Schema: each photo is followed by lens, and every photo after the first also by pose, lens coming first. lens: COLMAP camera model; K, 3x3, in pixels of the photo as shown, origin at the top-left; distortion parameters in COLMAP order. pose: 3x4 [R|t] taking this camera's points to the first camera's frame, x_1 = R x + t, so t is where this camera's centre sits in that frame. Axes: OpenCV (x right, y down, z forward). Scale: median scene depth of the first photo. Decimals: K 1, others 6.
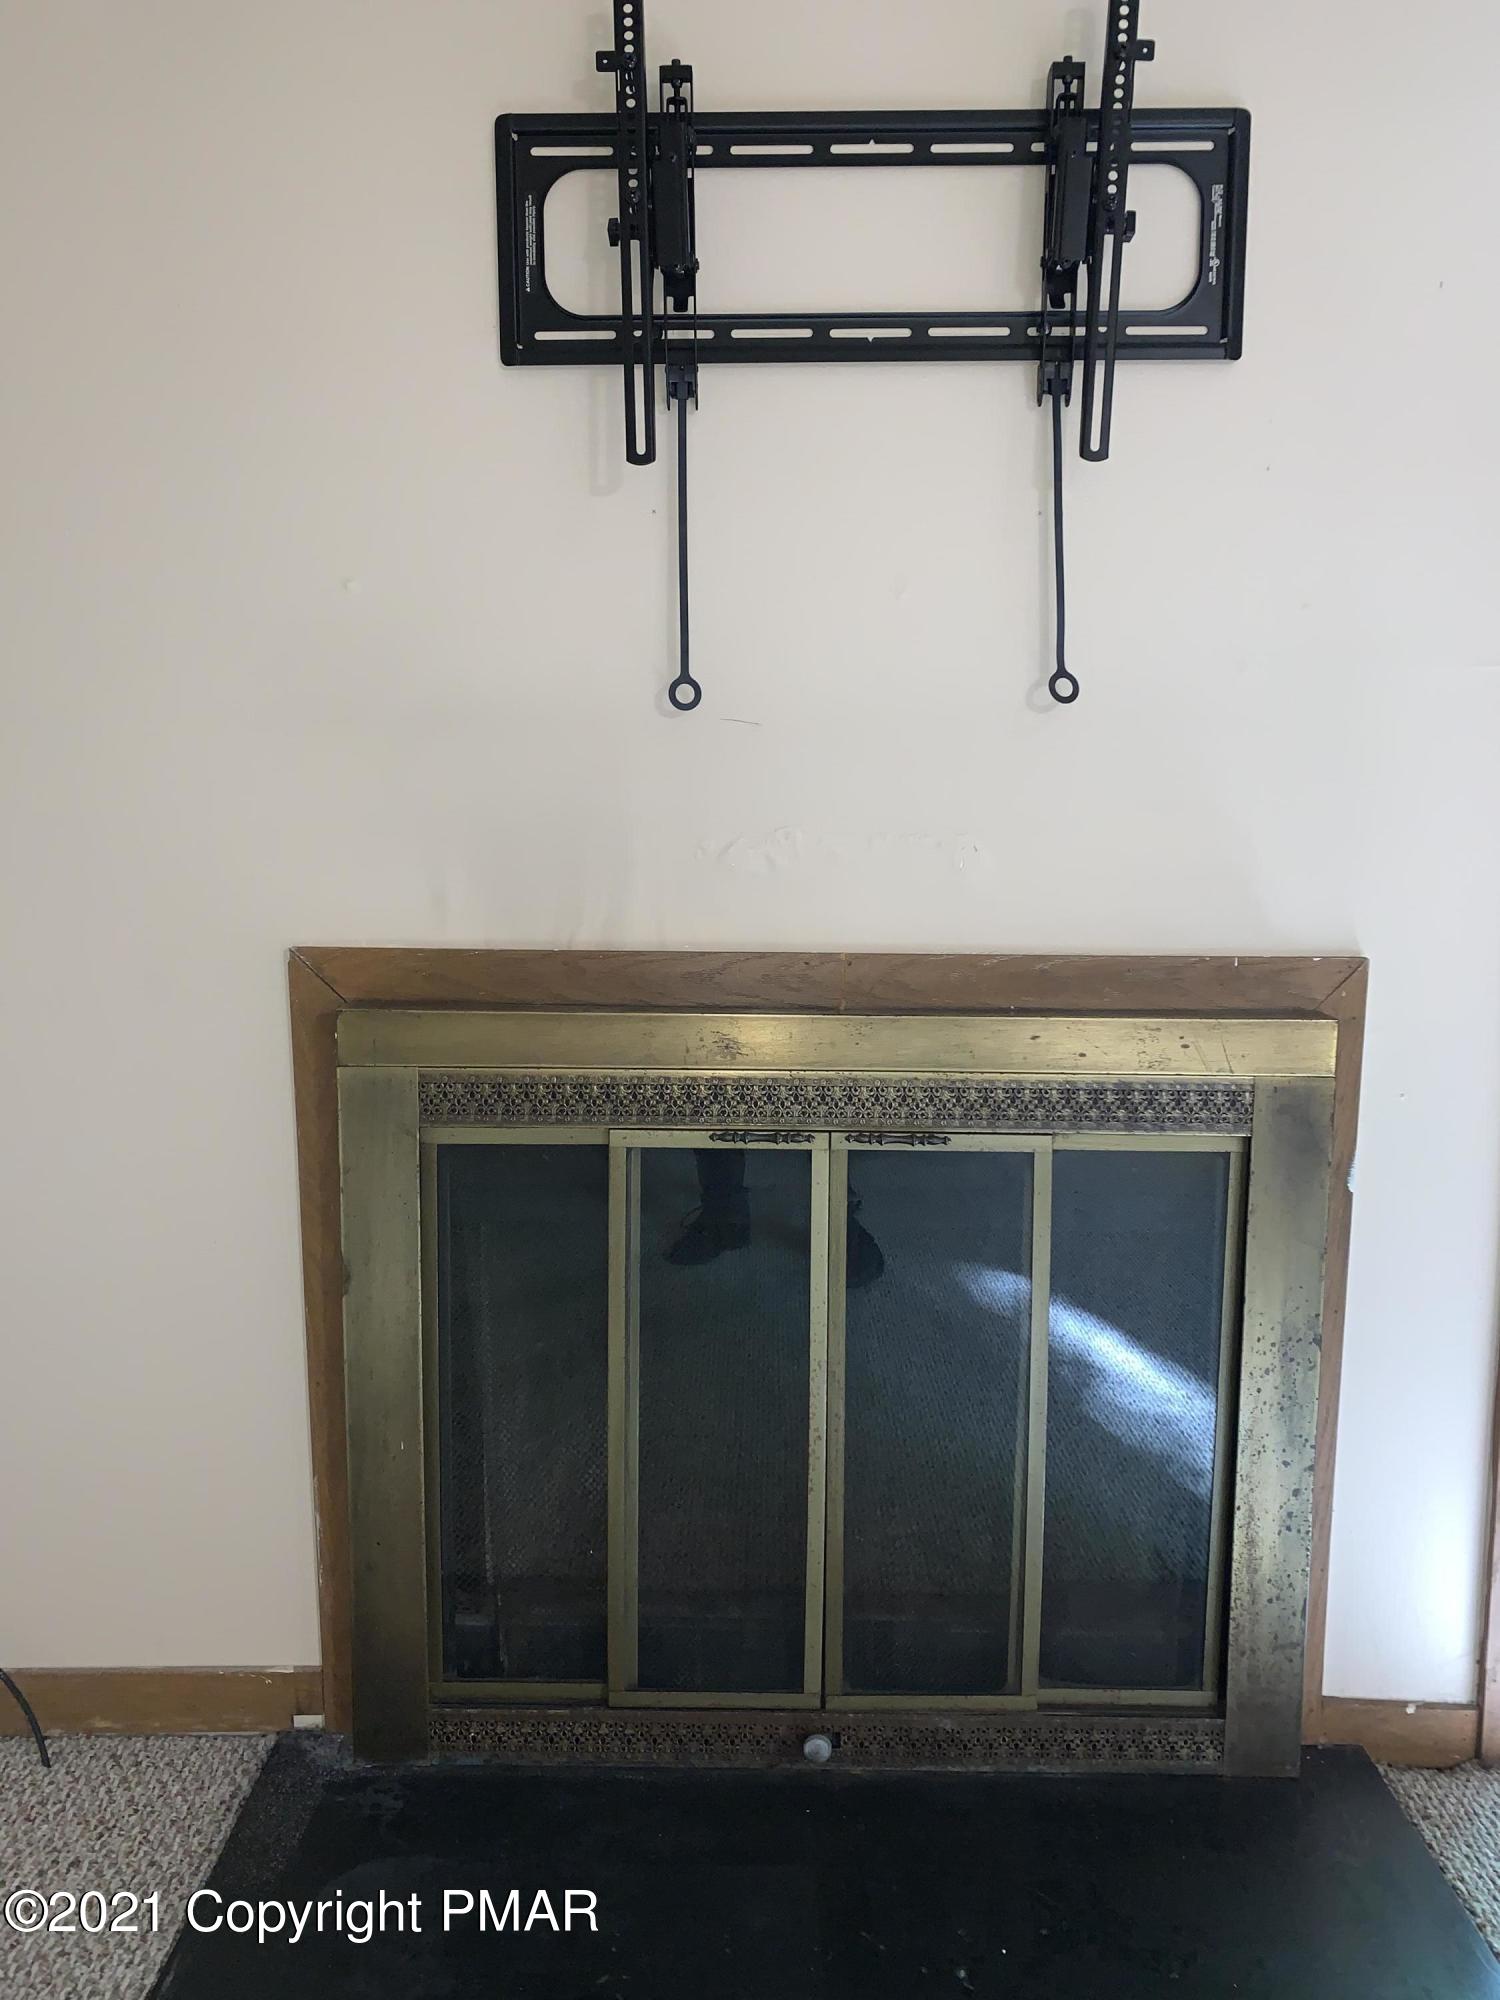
lens RADIAL K [[1622.6, 0, 750.0], [0, 1622.6, 1000.0], [0, 0, 1]] dist [0.010120, 0.008647]
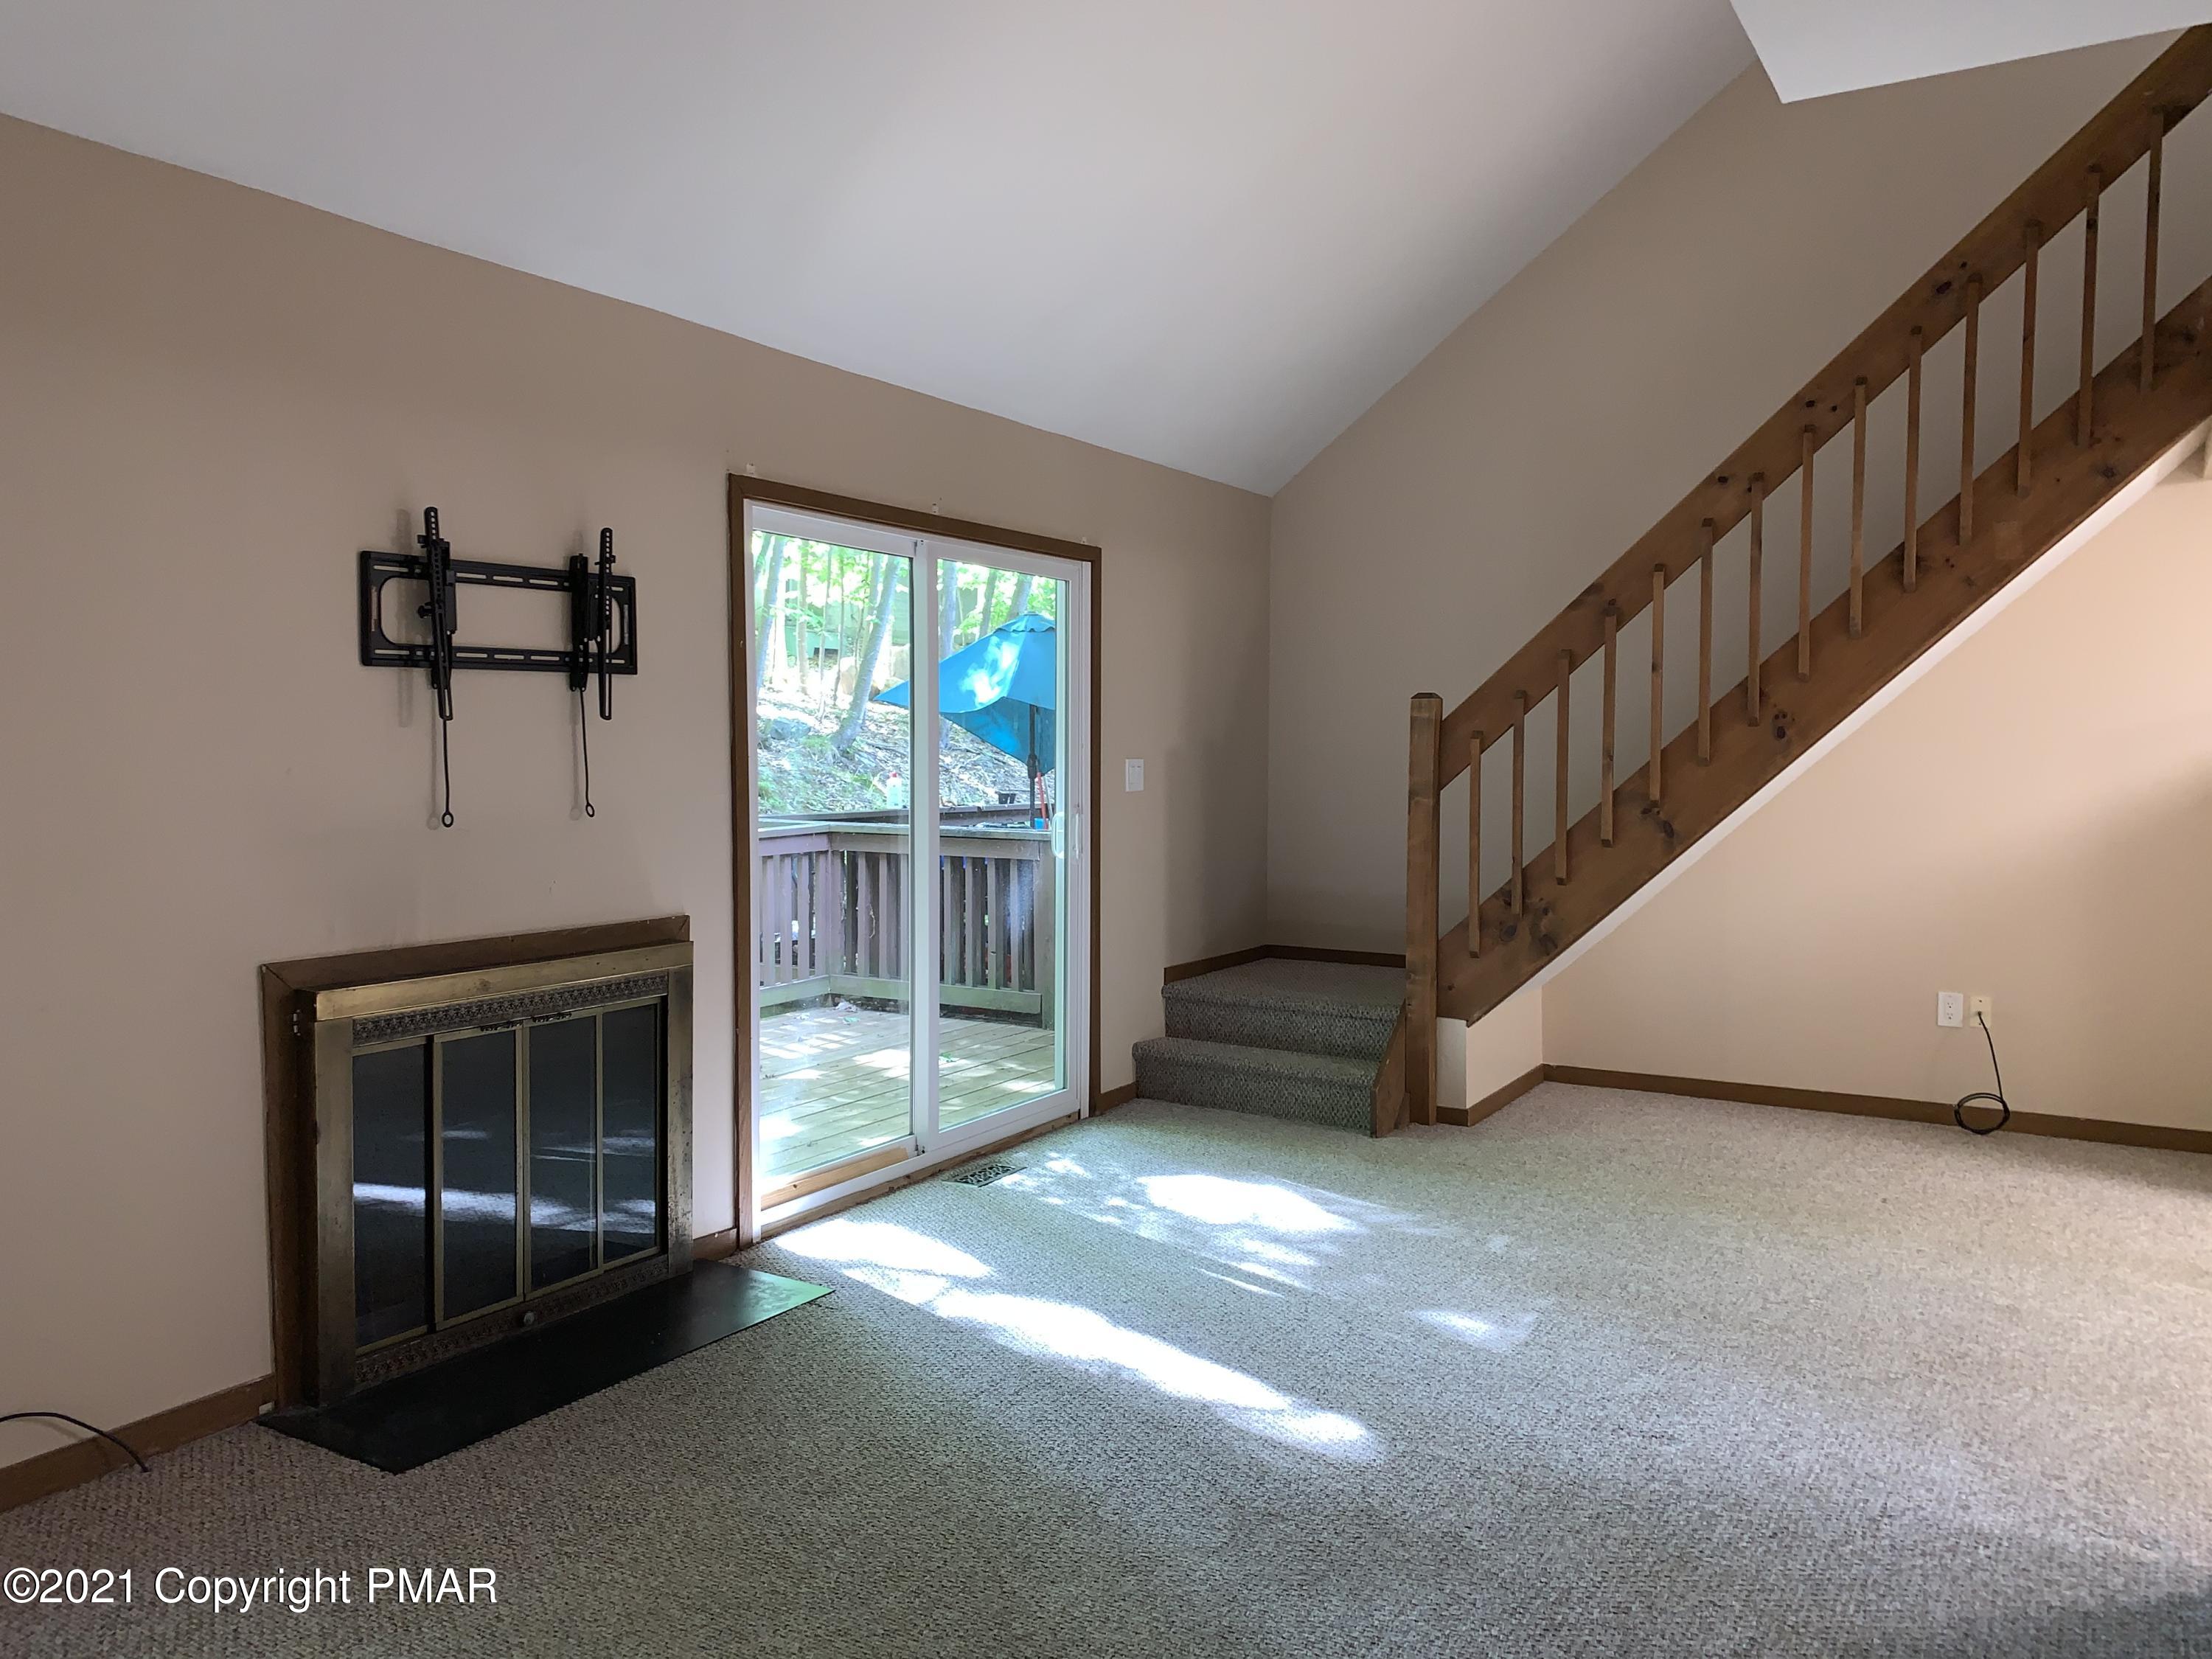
lens RADIAL K [[1794.6, 0, 1106.0], [0, 1794.6, 829.5], [0, 0, 1]] dist [0.010120, 0.008647]
pose [[0.508015, -0.050263, 0.859880, -1.621719], [0.111810, 0.993698, -0.007971, -0.064105], [-0.854060, 0.100192, 0.510434, -0.920299]]
